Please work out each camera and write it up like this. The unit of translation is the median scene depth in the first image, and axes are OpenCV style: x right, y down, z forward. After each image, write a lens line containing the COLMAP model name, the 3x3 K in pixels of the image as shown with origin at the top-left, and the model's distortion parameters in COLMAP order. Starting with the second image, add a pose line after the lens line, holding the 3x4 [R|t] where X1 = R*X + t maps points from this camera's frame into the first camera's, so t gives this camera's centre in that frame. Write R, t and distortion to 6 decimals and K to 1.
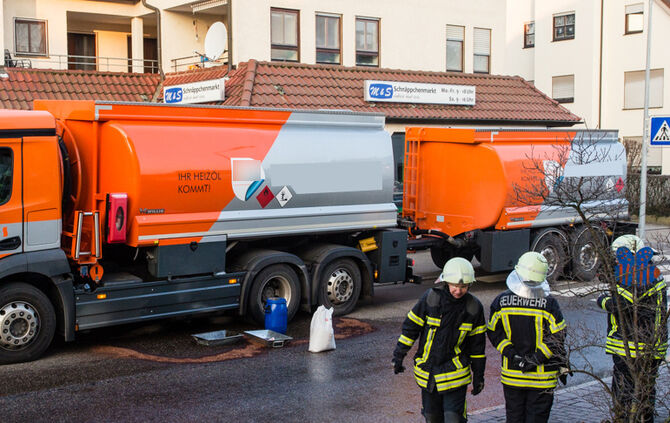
lens RADIAL K [[910.8, 0, 305.7], [0, 910.8, 214.6], [0, 0, 1]] dist [-0.024226, 0.000000]
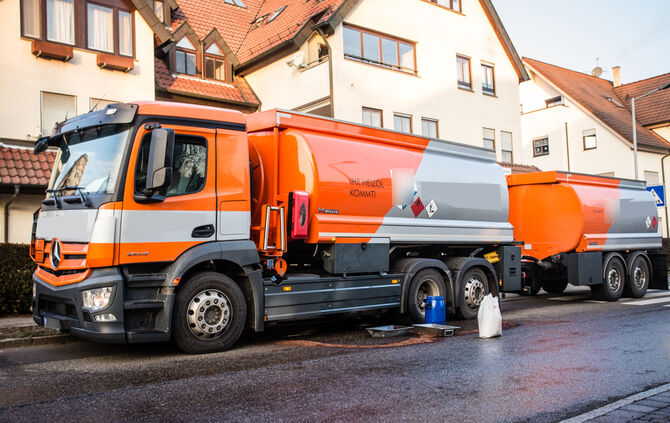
lens RADIAL K [[621.1, 0, 376.3], [0, 621.1, 220.5], [0, 0, 1]] dist [-0.006321, 0.000000]
pose [[0.997686, -0.029433, 0.061287, -0.147343], [0.037149, 0.990971, -0.128825, 0.096845], [-0.056942, 0.130804, 0.989772, 0.254221]]
